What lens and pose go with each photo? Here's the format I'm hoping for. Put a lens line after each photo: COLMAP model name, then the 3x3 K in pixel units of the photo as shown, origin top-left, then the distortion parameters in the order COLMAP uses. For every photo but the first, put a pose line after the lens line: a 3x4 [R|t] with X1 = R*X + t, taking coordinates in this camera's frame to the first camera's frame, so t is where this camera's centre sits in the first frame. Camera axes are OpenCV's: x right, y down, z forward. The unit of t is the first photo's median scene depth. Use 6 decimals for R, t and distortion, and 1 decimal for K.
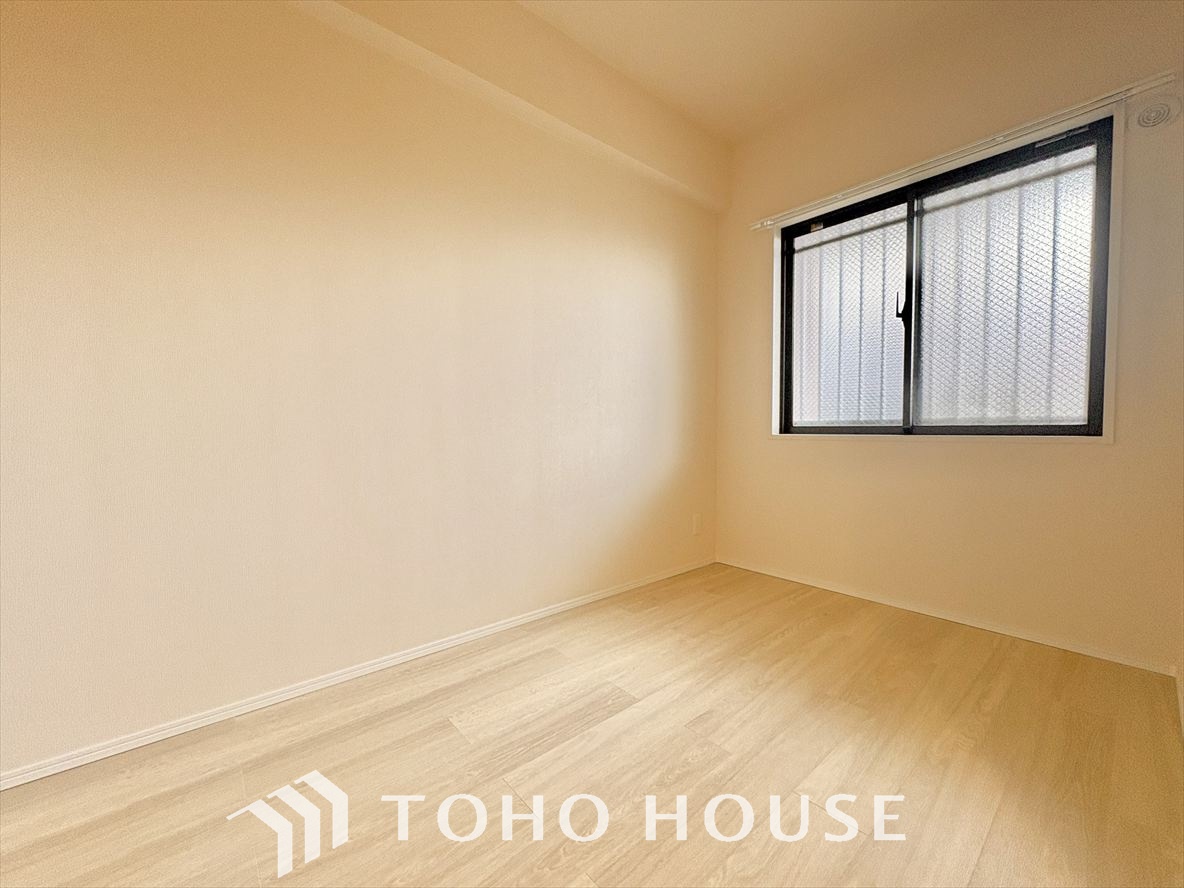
lens RADIAL K [[471.6, 0, 591.4], [0, 471.6, 442.2], [0, 0, 1]] dist [0.001117, -0.000070]
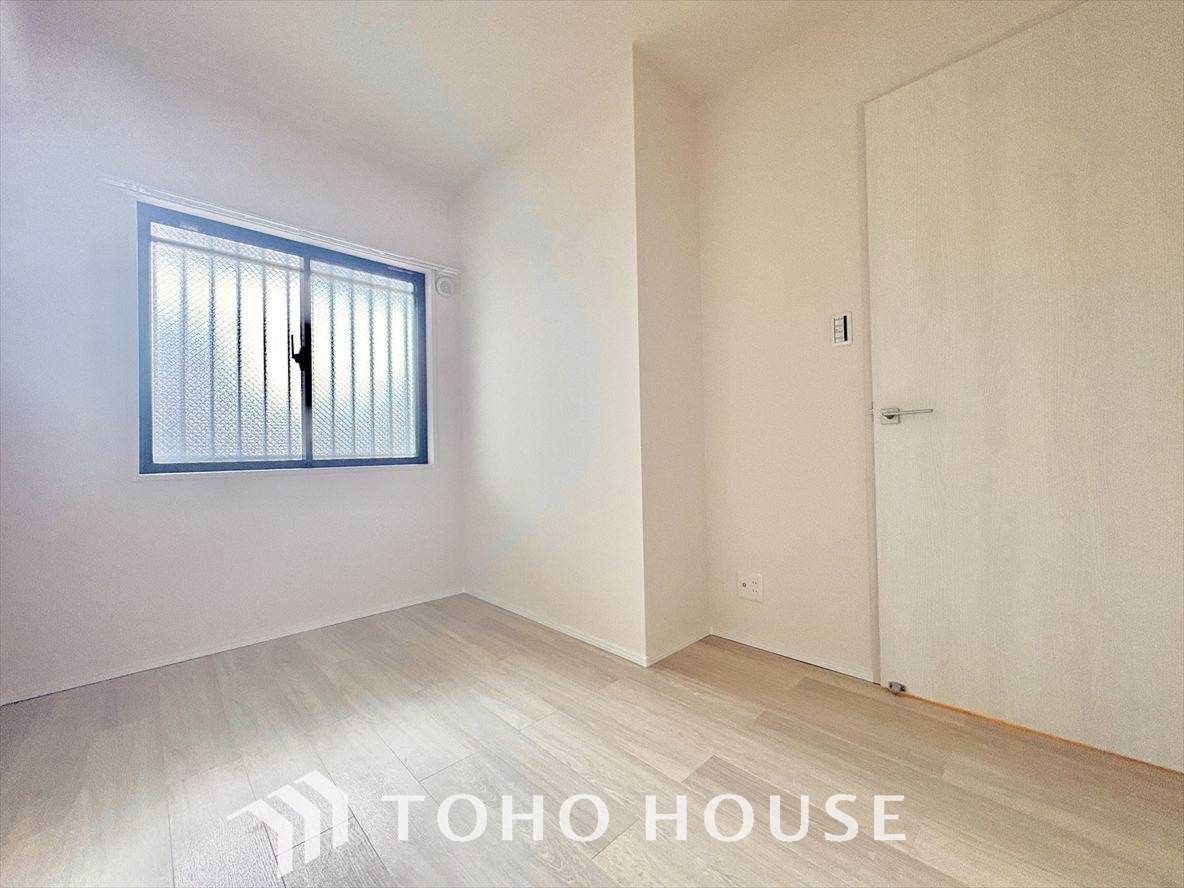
lens RADIAL K [[471.6, 0, 591.7], [0, 471.6, 447.7], [0, 0, 1]] dist [0.001117, -0.000070]
pose [[-0.054128, 0.015895, 0.998407, -0.460547], [0.055089, 0.998398, -0.012909, -0.013178], [-0.997013, 0.054303, -0.054917, 0.411595]]
